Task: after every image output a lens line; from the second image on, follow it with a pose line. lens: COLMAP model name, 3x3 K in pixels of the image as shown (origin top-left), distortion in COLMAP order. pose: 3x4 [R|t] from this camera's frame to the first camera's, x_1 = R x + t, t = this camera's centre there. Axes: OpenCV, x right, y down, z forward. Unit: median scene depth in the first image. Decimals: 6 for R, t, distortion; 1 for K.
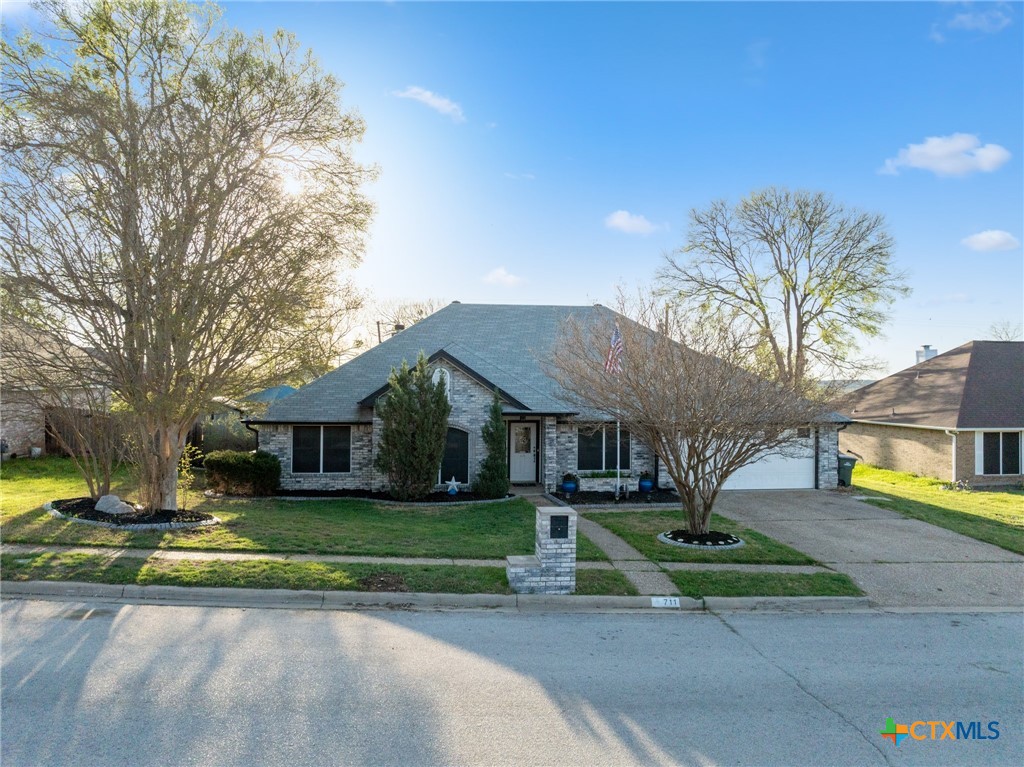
lens RADIAL K [[735.4, 0, 512.0], [0, 735.4, 383.5], [0, 0, 1]] dist [-0.044429, -0.002192]
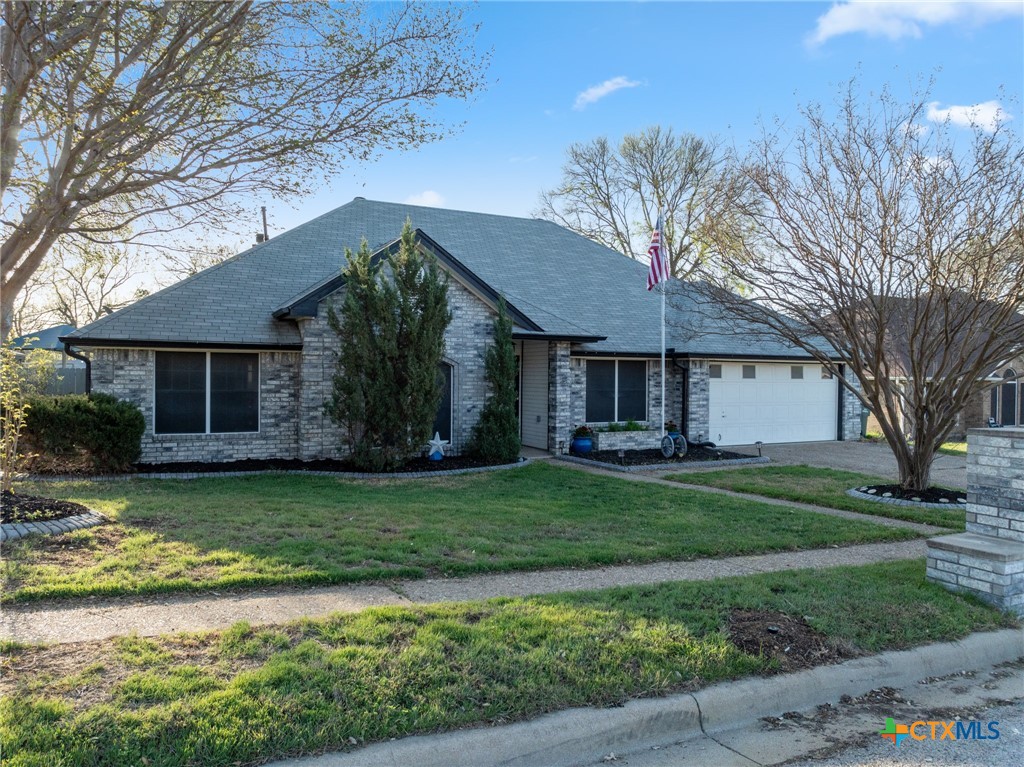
lens RADIAL K [[735.4, 0, 512.0], [0, 735.4, 383.5], [0, 0, 1]] dist [-0.044429, -0.002192]
pose [[0.946527, -0.006088, 0.322567, -0.218965], [0.002271, 0.999923, 0.012209, 0.076349], [-0.322616, -0.010823, 0.946468, 0.376733]]
